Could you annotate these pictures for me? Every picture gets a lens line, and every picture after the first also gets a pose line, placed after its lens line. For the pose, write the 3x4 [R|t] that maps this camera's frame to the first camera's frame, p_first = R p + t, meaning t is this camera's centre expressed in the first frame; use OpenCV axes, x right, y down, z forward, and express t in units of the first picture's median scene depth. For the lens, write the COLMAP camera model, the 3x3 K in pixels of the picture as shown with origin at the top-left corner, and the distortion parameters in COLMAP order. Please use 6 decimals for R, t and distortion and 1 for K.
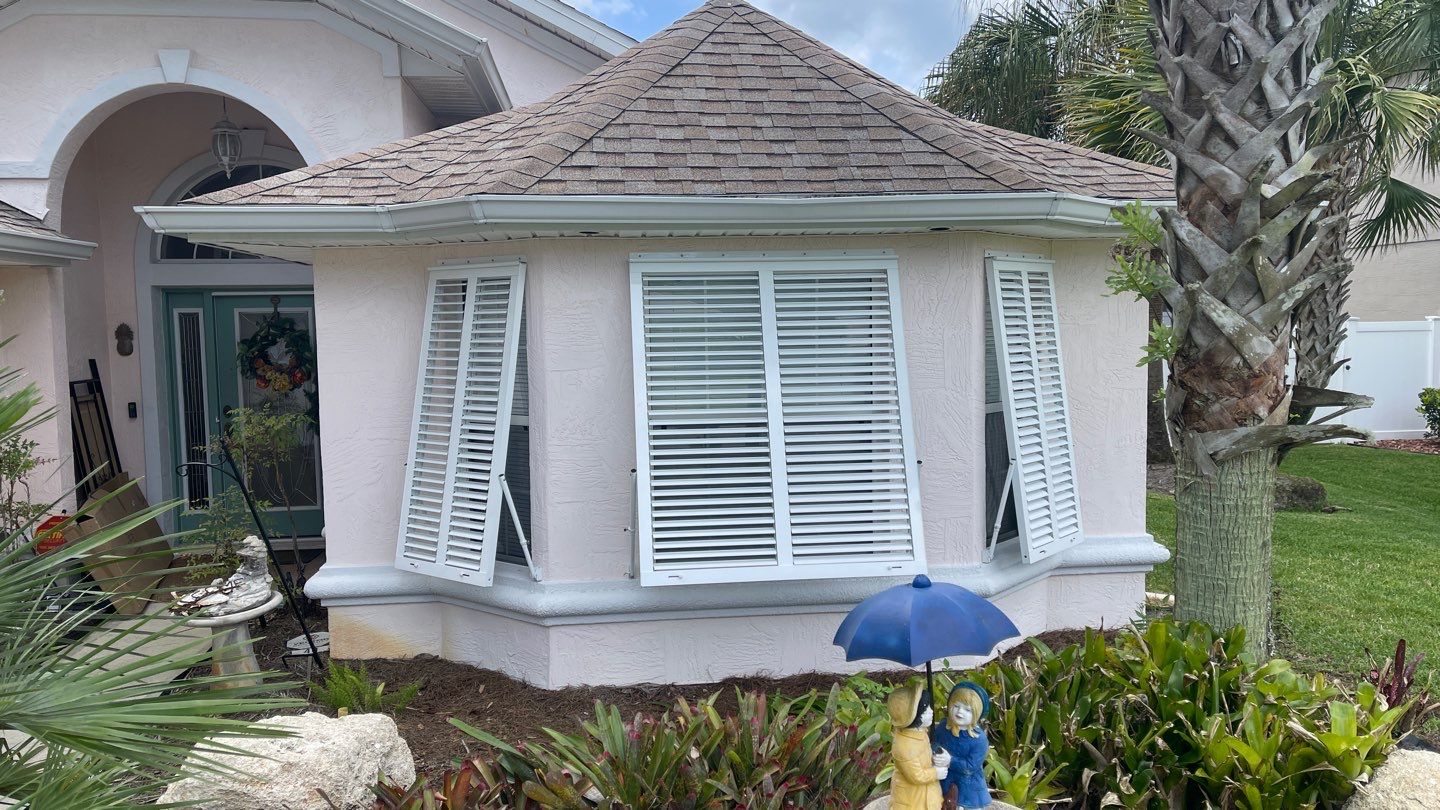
lens RADIAL K [[1131.2, 0, 715.6], [0, 1131.2, 405.5], [0, 0, 1]] dist [0.028662, -0.022997]
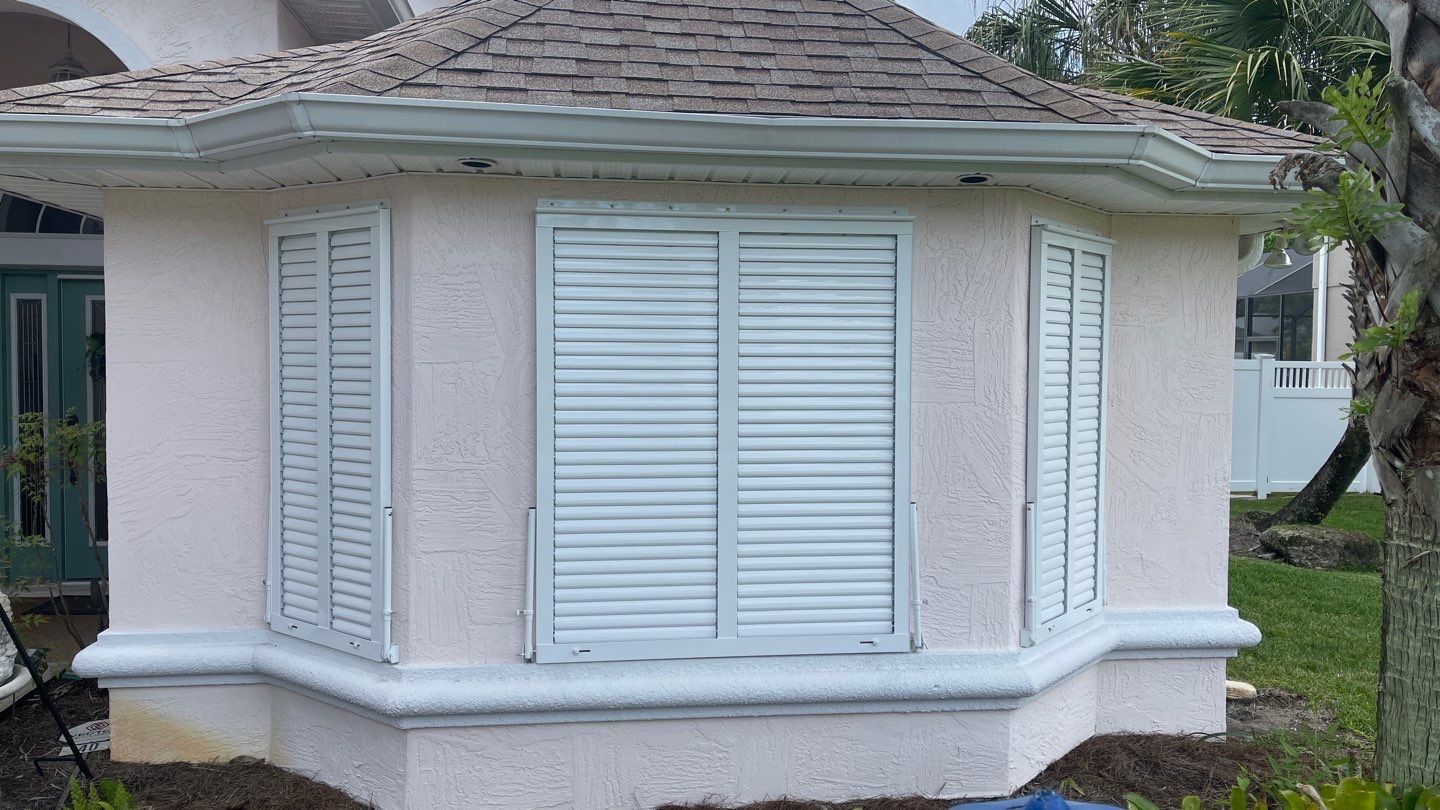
lens RADIAL K [[1131.2, 0, 719.6], [0, 1131.2, 400.5], [0, 0, 1]] dist [0.028662, -0.022997]
pose [[0.999446, 0.025307, 0.021609, 0.025036], [-0.024537, 0.999080, -0.035165, 0.012460], [-0.022479, 0.034616, 0.999148, 0.287365]]
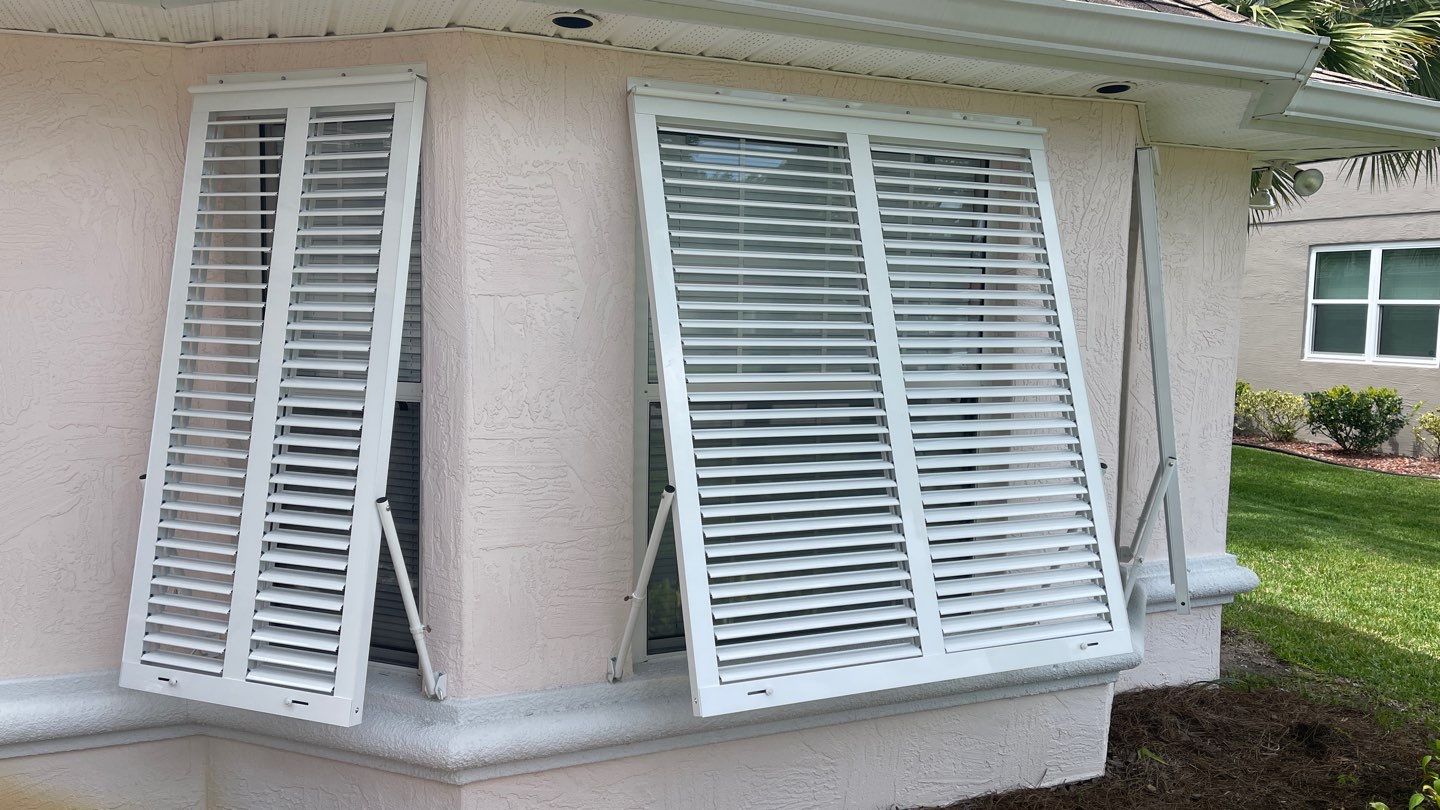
lens RADIAL K [[1131.2, 0, 726.8], [0, 1131.2, 414.1], [0, 0, 1]] dist [0.028662, -0.022997]
pose [[0.949198, 0.004429, 0.314650, -0.194018], [-0.011671, 0.999708, 0.021136, 0.011210], [-0.314464, -0.023735, 0.948973, 0.461976]]
